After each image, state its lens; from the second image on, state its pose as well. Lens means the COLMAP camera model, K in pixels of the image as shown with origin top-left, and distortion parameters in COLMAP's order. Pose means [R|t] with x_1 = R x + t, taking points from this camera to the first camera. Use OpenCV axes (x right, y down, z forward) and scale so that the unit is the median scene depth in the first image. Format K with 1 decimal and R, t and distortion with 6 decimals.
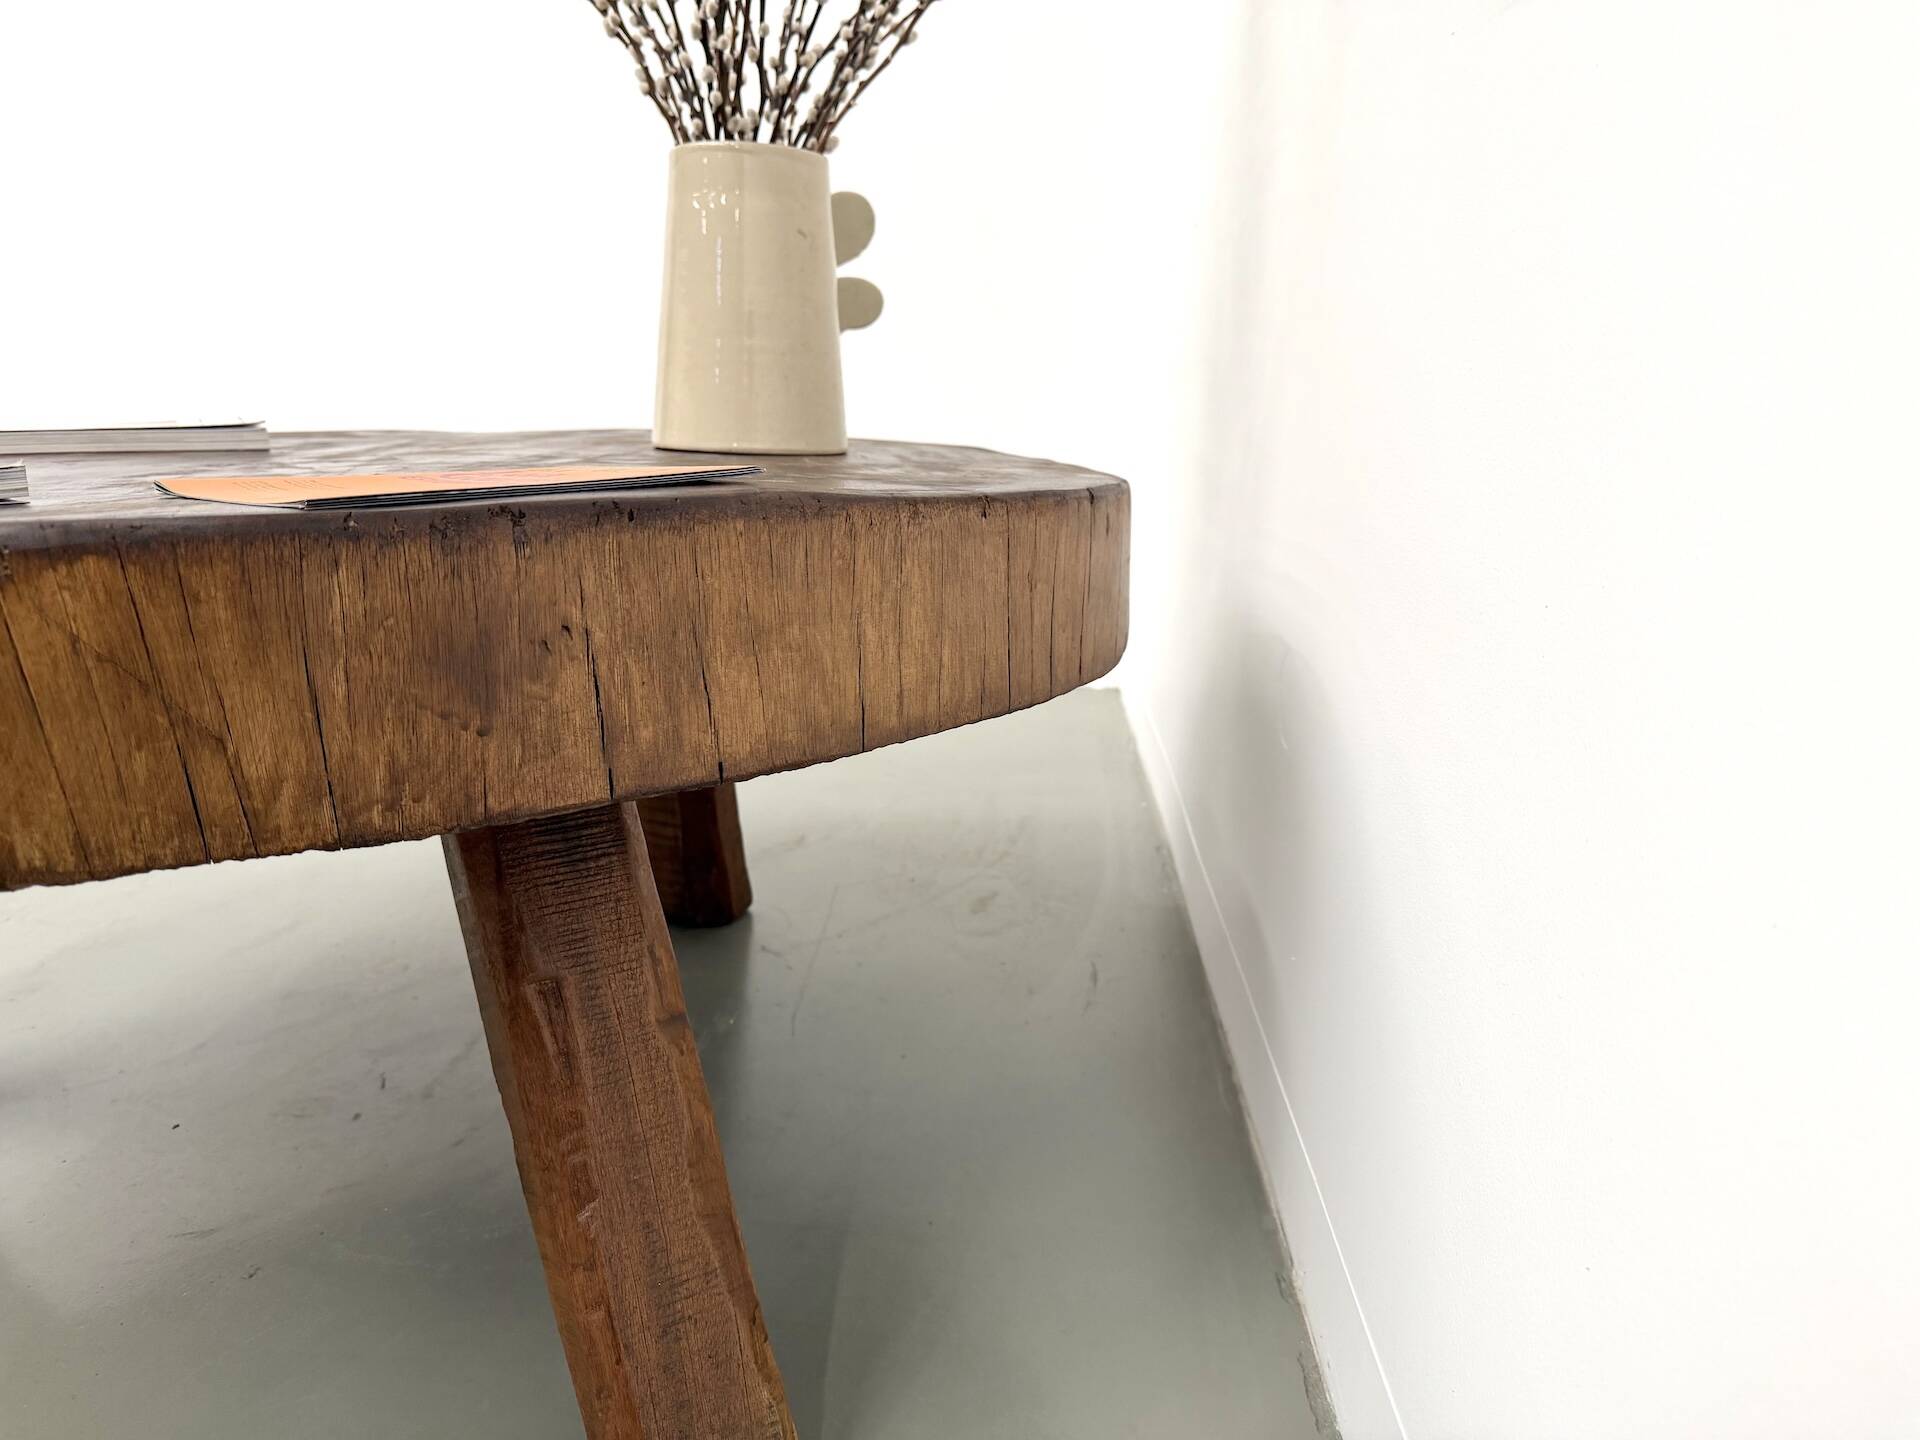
lens RADIAL K [[1357.9, 0, 953.8], [0, 1357.9, 730.7], [0, 0, 1]] dist [0.063942, -0.096640]
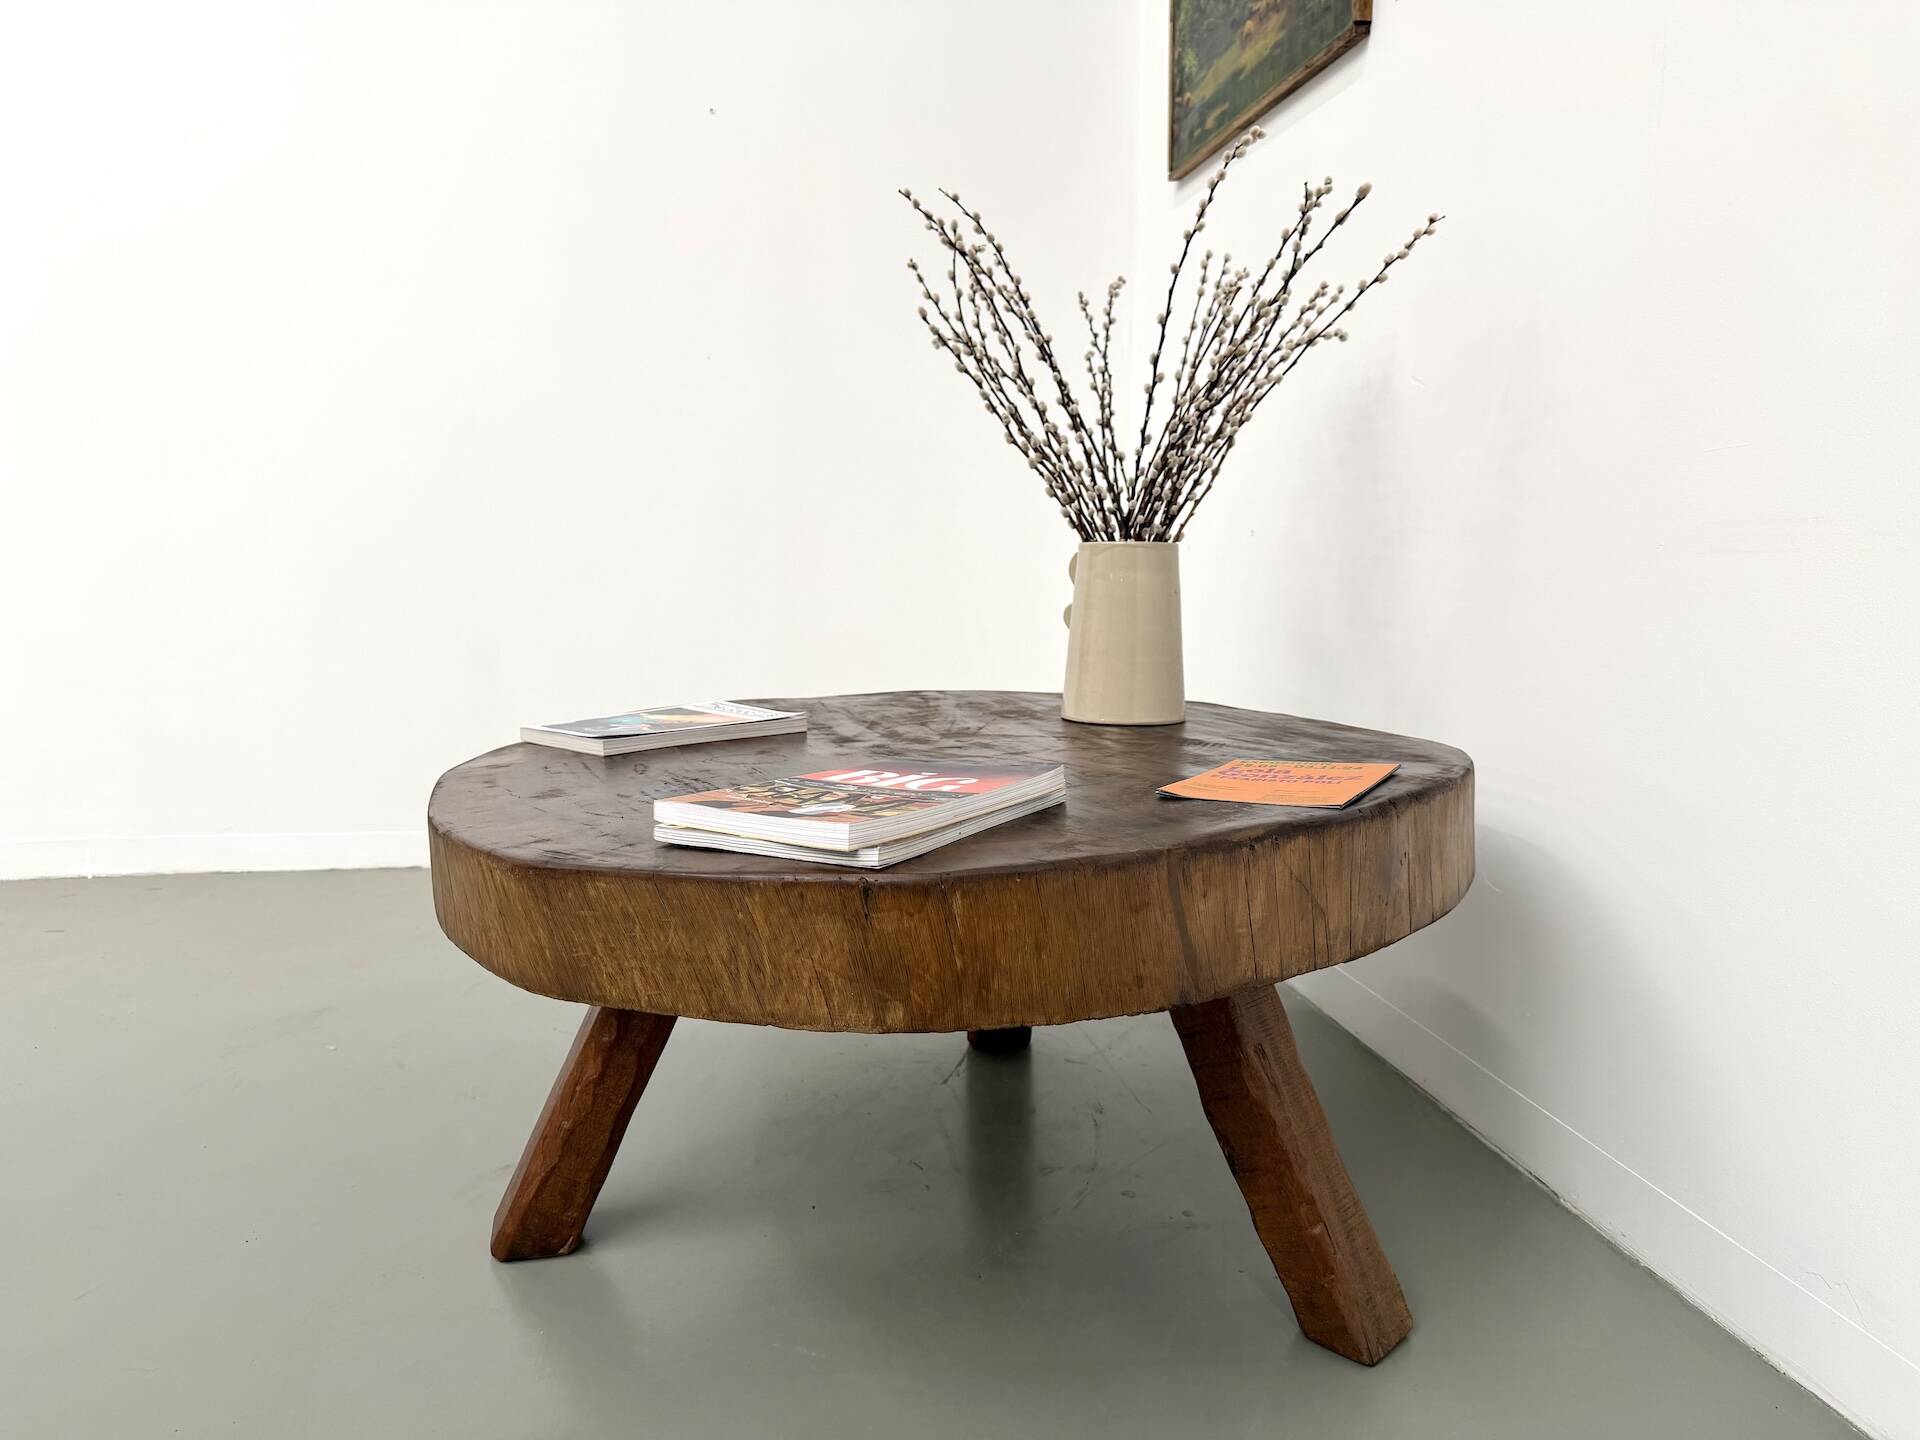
lens RADIAL K [[1357.9, 0, 961.5], [0, 1357.9, 721.7], [0, 0, 1]] dist [0.063942, -0.096640]
pose [[0.974207, -0.039928, 0.222094, -1.436706], [0.067749, 0.990569, -0.119094, -0.070451], [-0.215244, 0.131068, 0.967725, -0.969581]]
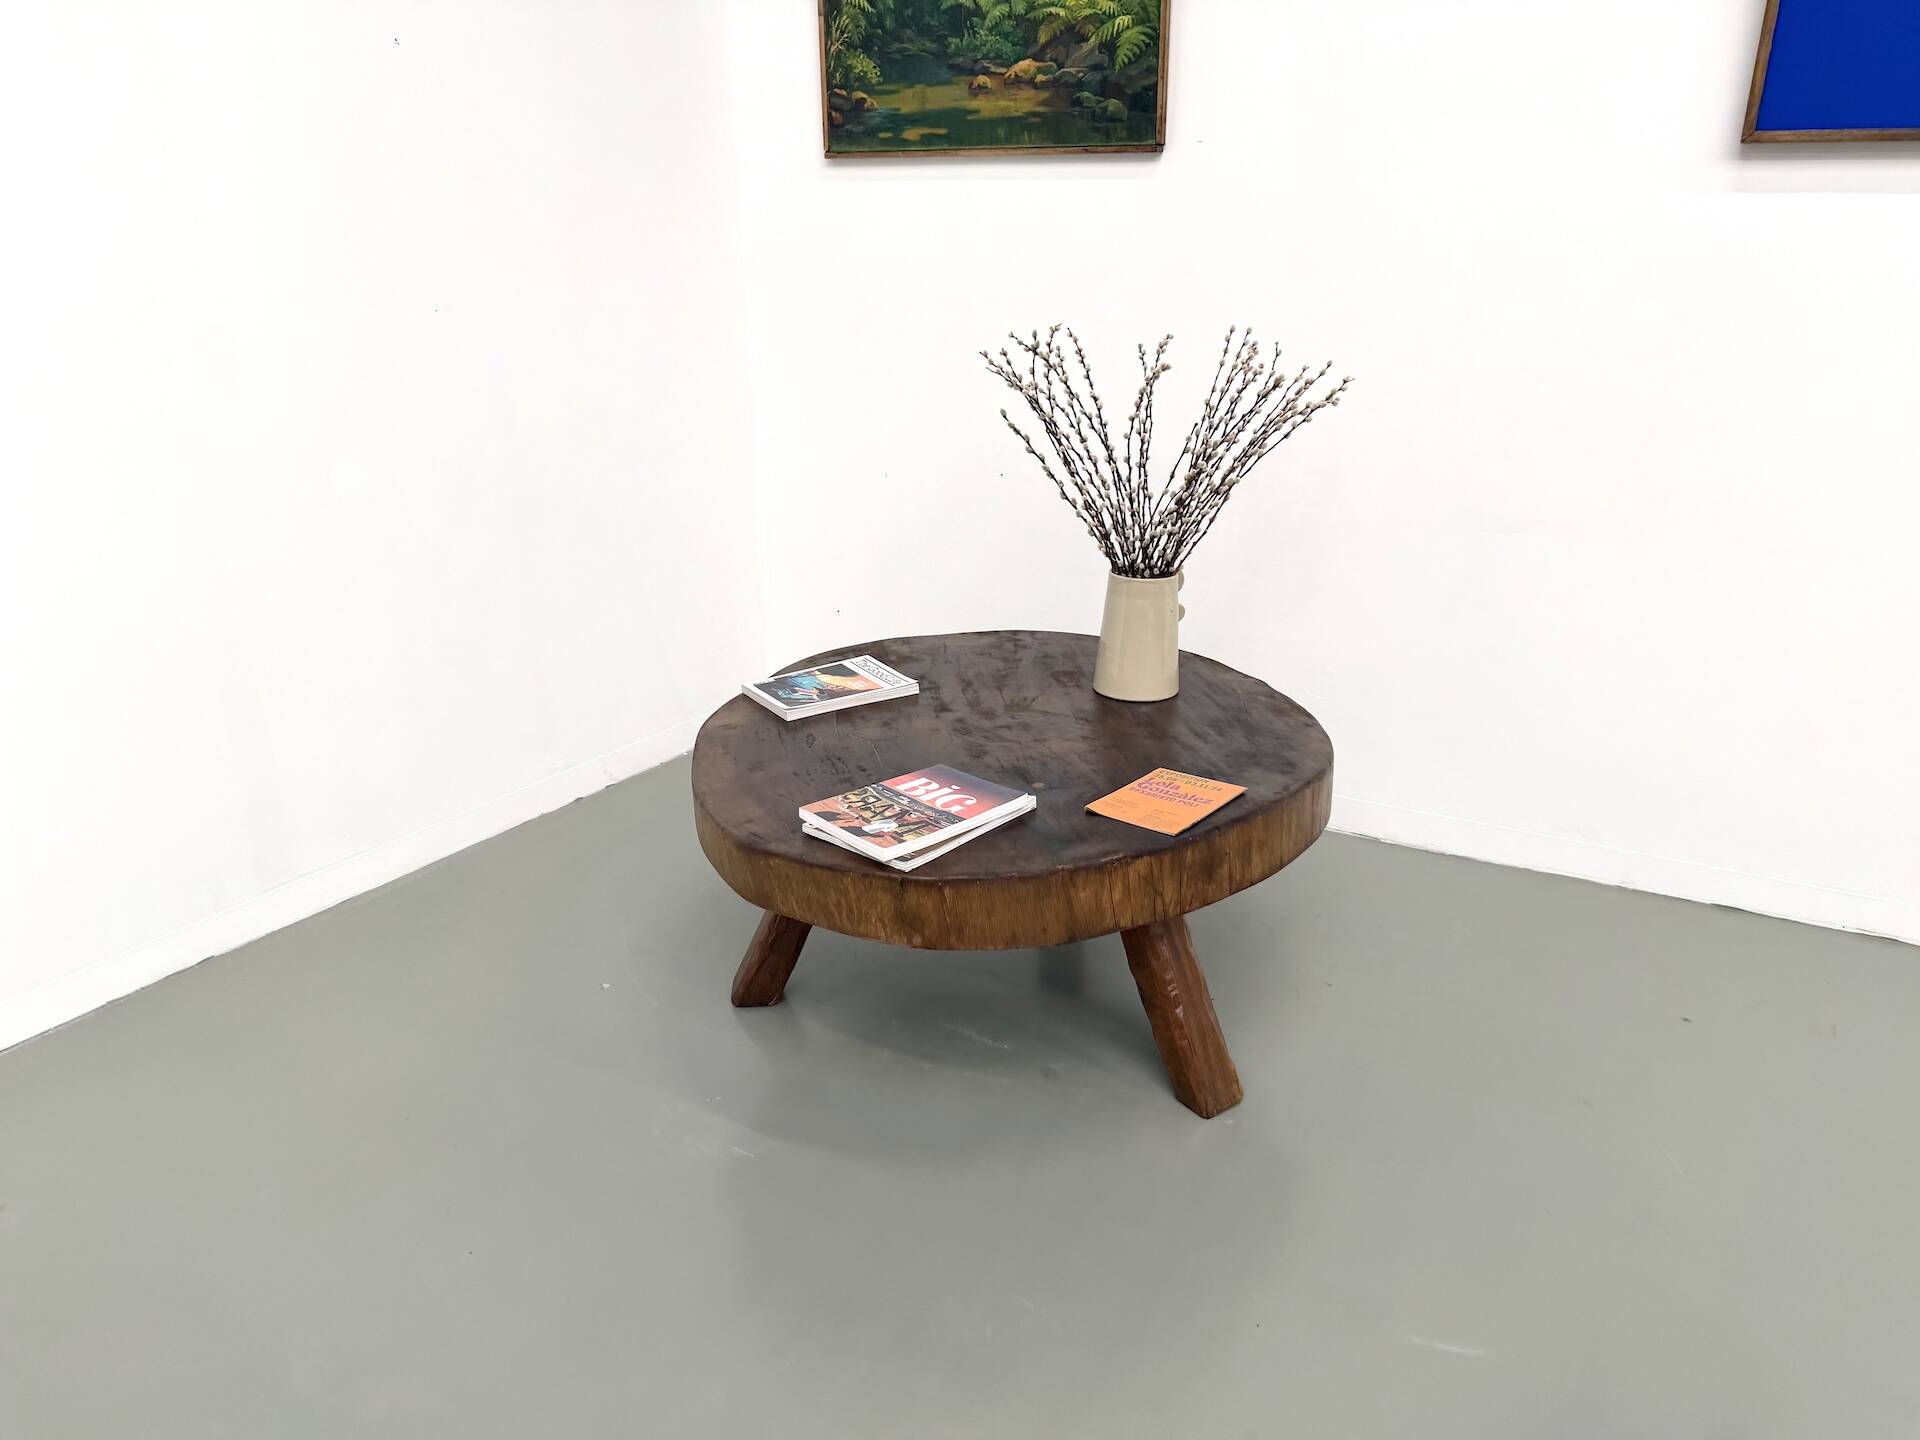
lens RADIAL K [[1357.9, 0, 943.7], [0, 1357.9, 717.5], [0, 0, 1]] dist [0.063942, -0.096640]
pose [[0.998950, -0.033250, 0.031525, -1.161267], [0.030048, 0.994821, 0.097096, -0.833119], [-0.034590, -0.096047, 0.994776, -2.652448]]
